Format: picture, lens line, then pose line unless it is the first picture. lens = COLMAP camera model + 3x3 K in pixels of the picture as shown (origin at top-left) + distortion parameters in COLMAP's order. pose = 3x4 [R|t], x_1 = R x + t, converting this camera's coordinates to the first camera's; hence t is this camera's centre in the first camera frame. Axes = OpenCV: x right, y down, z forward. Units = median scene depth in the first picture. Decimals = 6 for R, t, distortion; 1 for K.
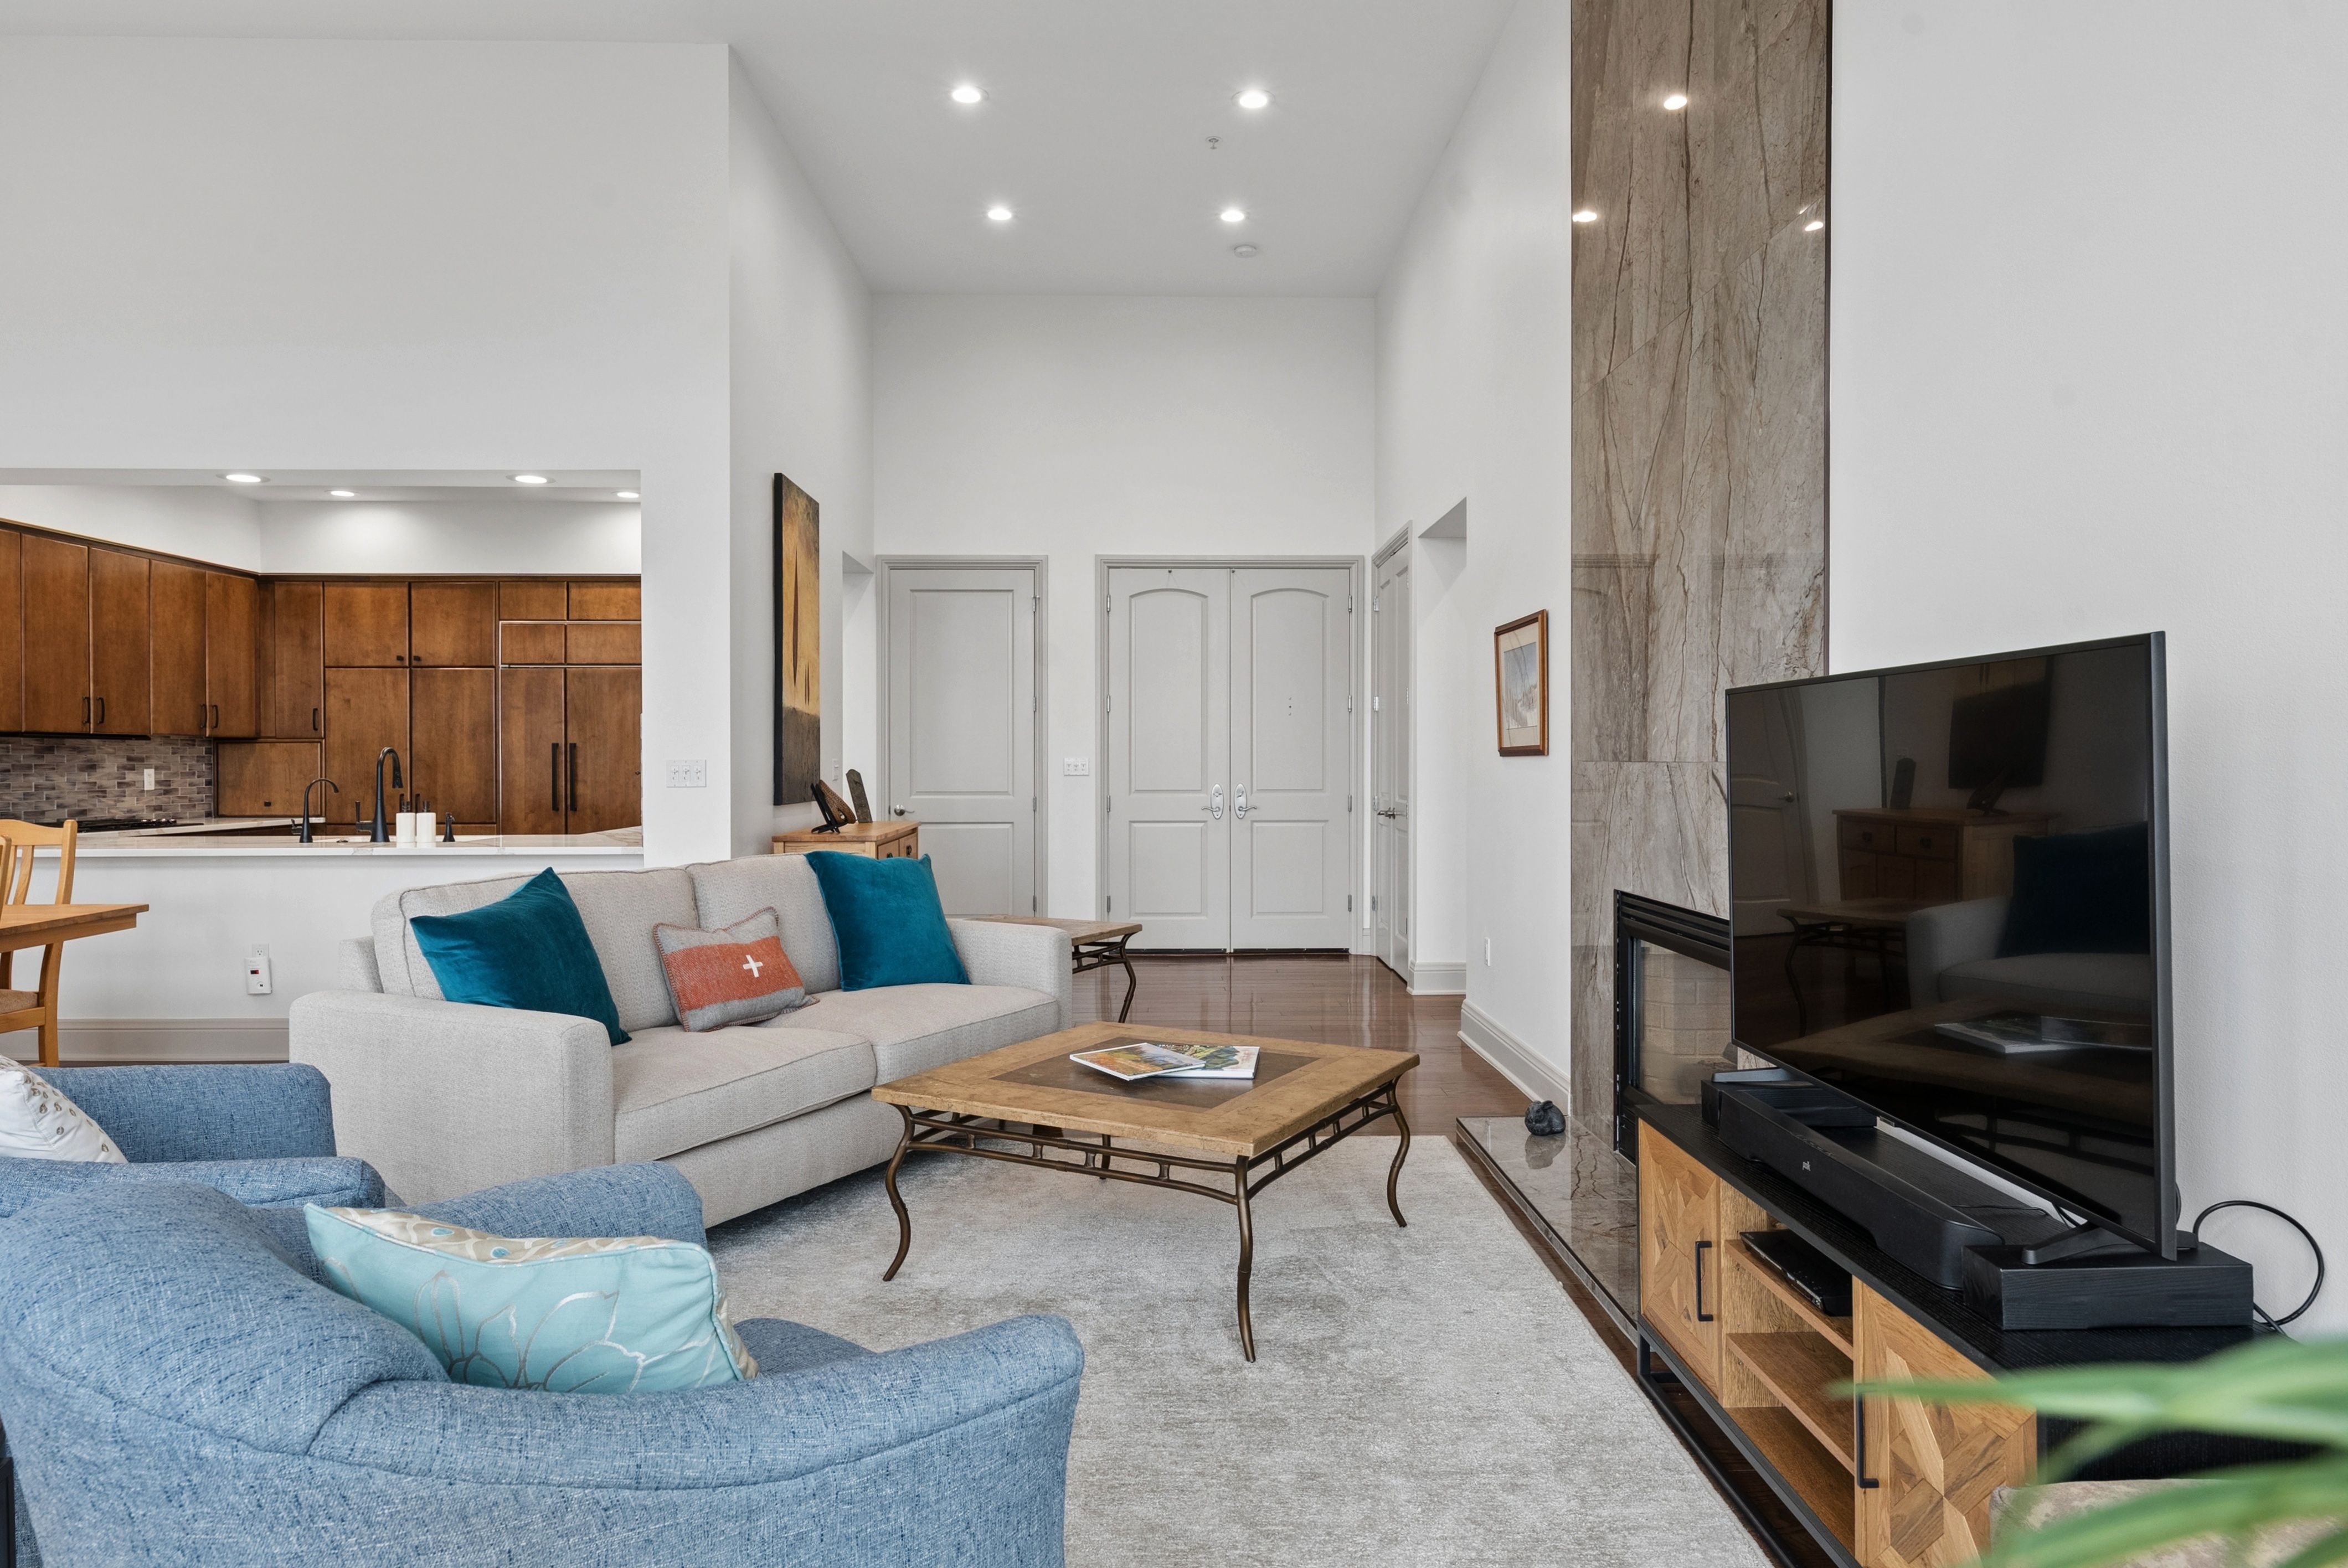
lens RADIAL K [[1428.5, 0, 1180.3], [0, 1428.5, 775.5], [0, 0, 1]] dist [-0.001023, 0.000936]
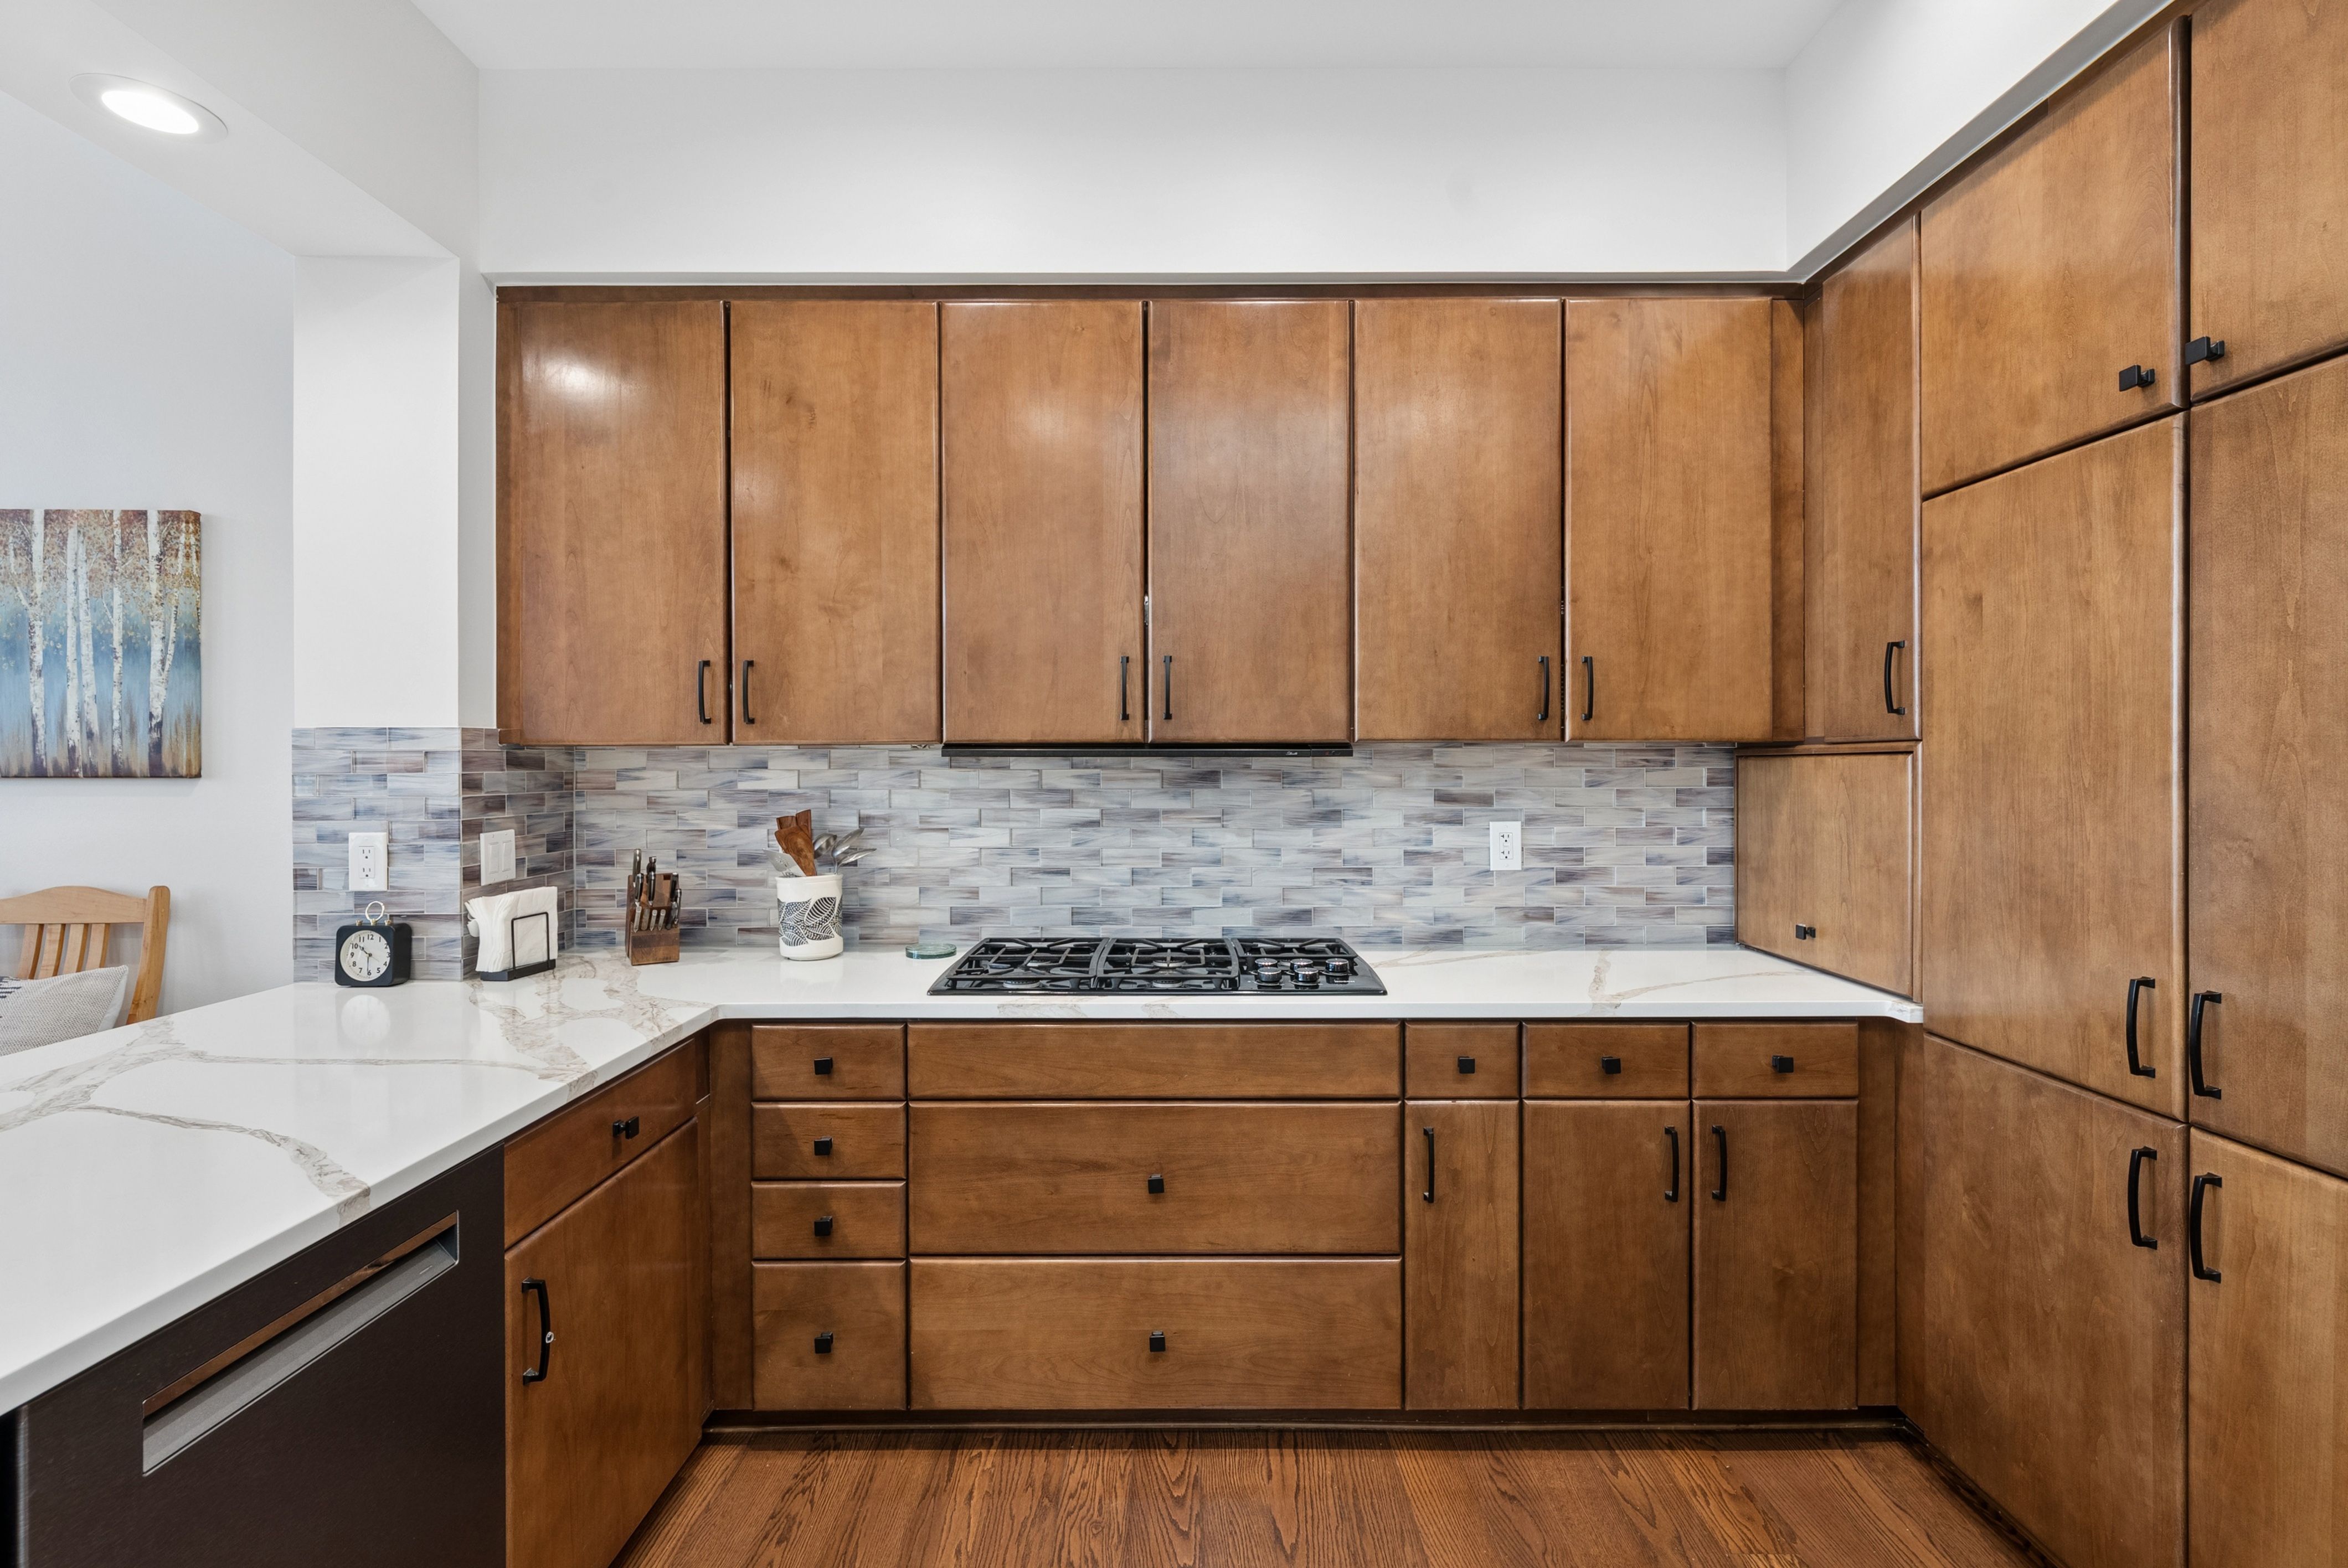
lens RADIAL K [[1094.1, 0, 1186.2], [0, 1094.1, 767.7], [0, 0, 1]] dist [0.001381, -0.000999]
pose [[-0.025031, 0.006362, -0.999666, -0.417214], [-0.008139, 0.999945, 0.006568, -0.023174], [0.999654, 0.008301, -0.024978, 0.966637]]
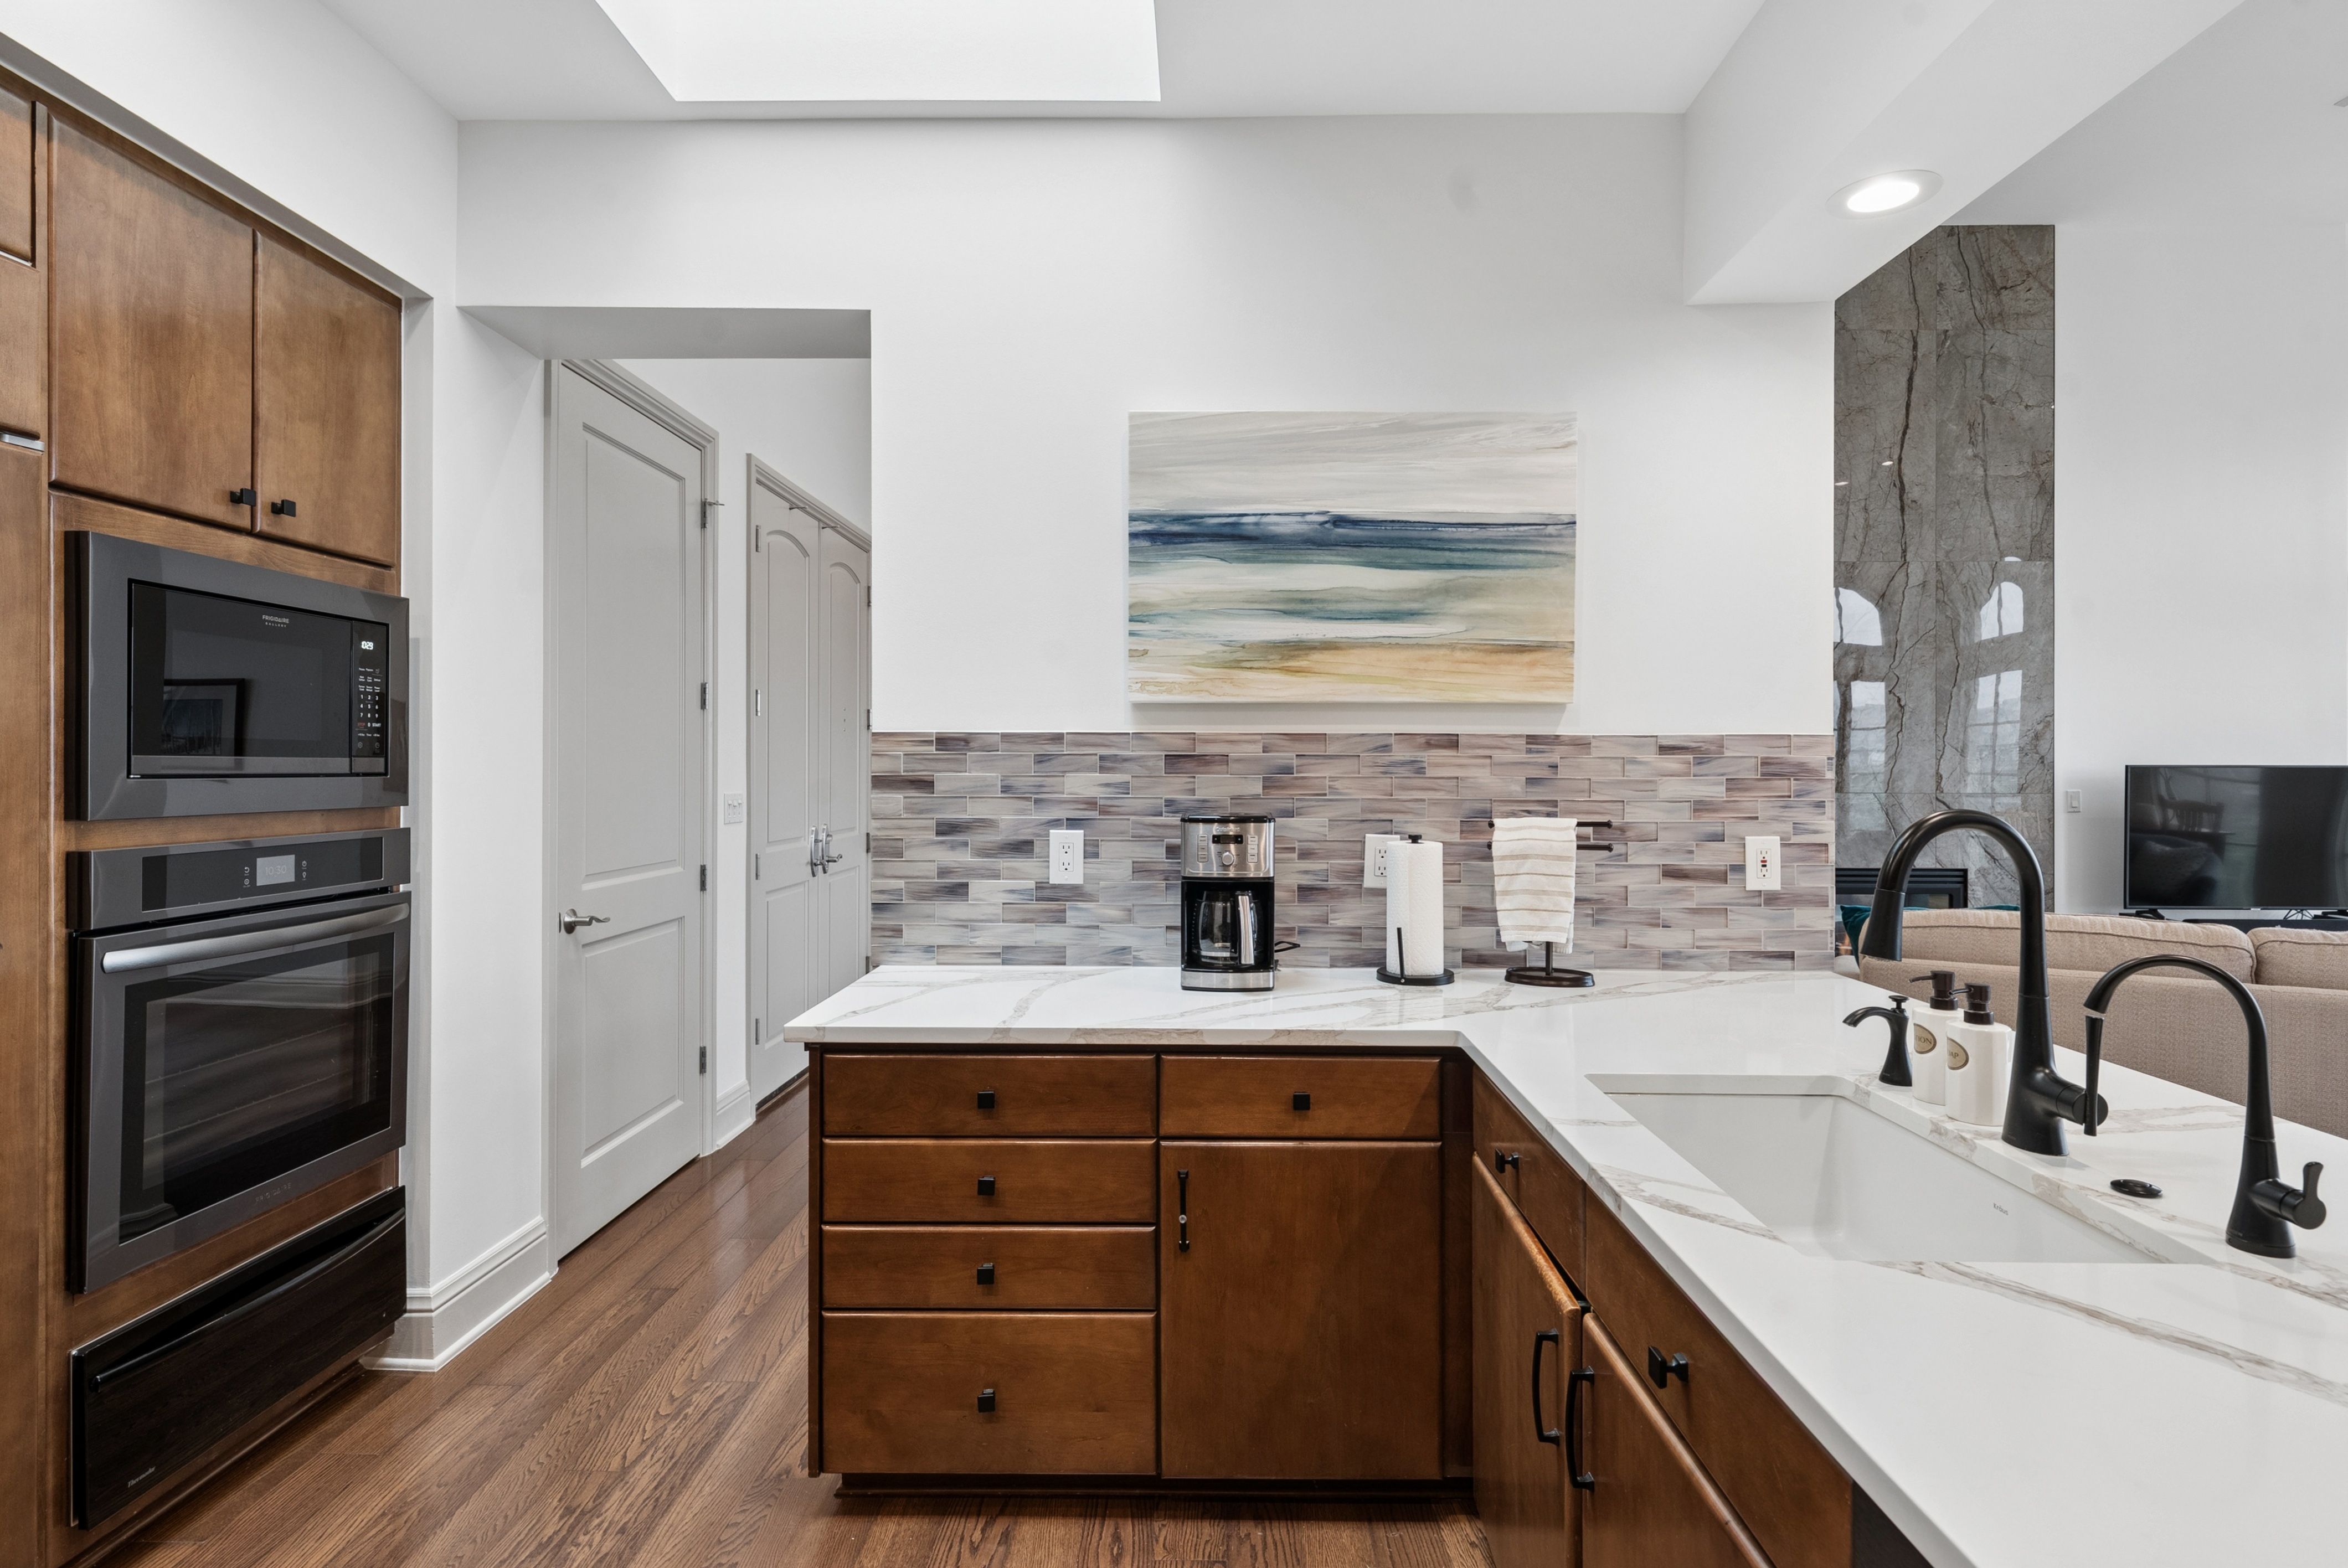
lens RADIAL K [[1201.0, 0, 1181.9], [0, 1201.0, 763.6], [0, 0, 1]] dist [0.002380, -0.000146]
pose [[0.043654, 0.005493, 0.999032, -0.632755], [0.008059, 0.999950, -0.005850, -0.022849], [-0.999014, 0.008307, 0.043607, 0.909422]]
